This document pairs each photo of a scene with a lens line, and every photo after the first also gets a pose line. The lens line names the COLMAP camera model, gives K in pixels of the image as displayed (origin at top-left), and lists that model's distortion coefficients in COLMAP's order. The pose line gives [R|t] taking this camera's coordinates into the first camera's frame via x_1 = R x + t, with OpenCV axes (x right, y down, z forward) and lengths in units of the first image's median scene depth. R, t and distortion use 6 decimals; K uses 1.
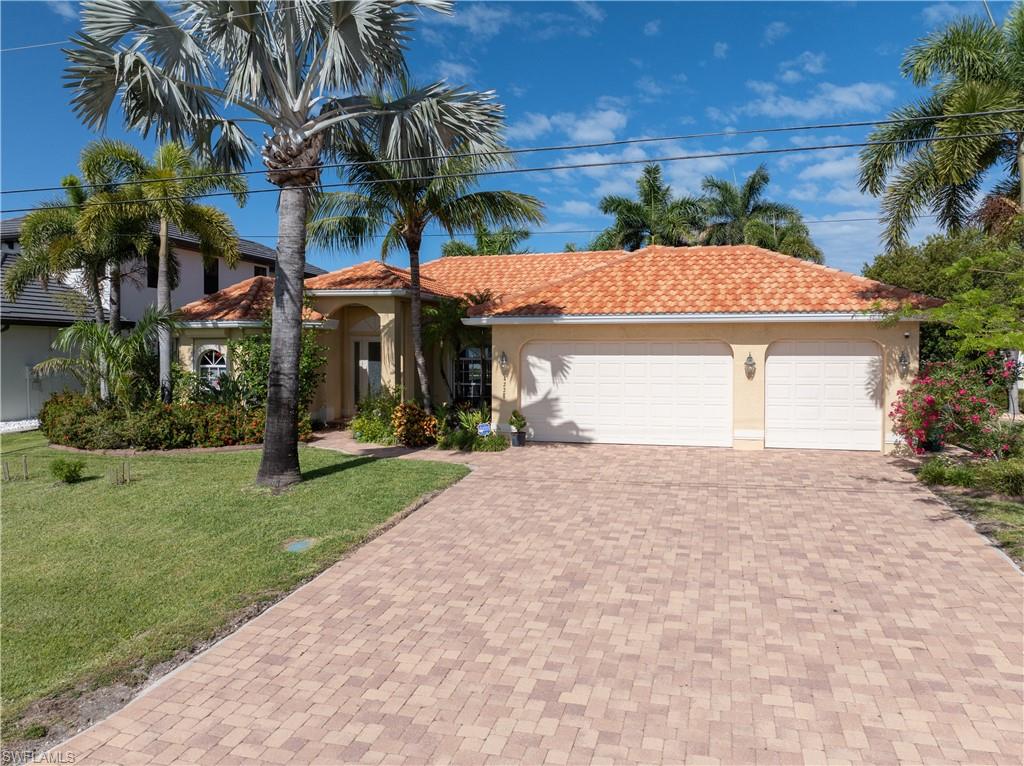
lens RADIAL K [[751.9, 0, 512.0], [0, 751.9, 383.0], [0, 0, 1]] dist [-0.035349, -0.002211]
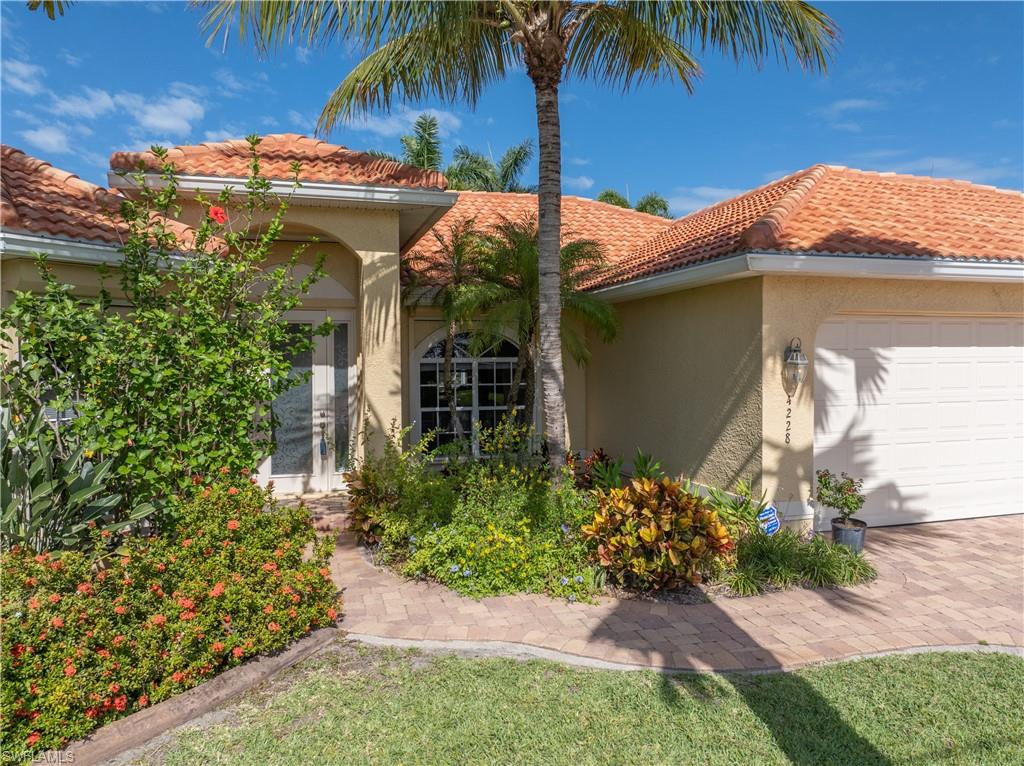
lens RADIAL K [[751.9, 0, 512.0], [0, 751.9, 383.0], [0, 0, 1]] dist [-0.035349, -0.002211]
pose [[0.859478, -0.024074, 0.510605, -0.374765], [0.027180, 0.999630, 0.001380, -0.020460], [-0.510449, 0.012693, 0.859814, 0.707911]]
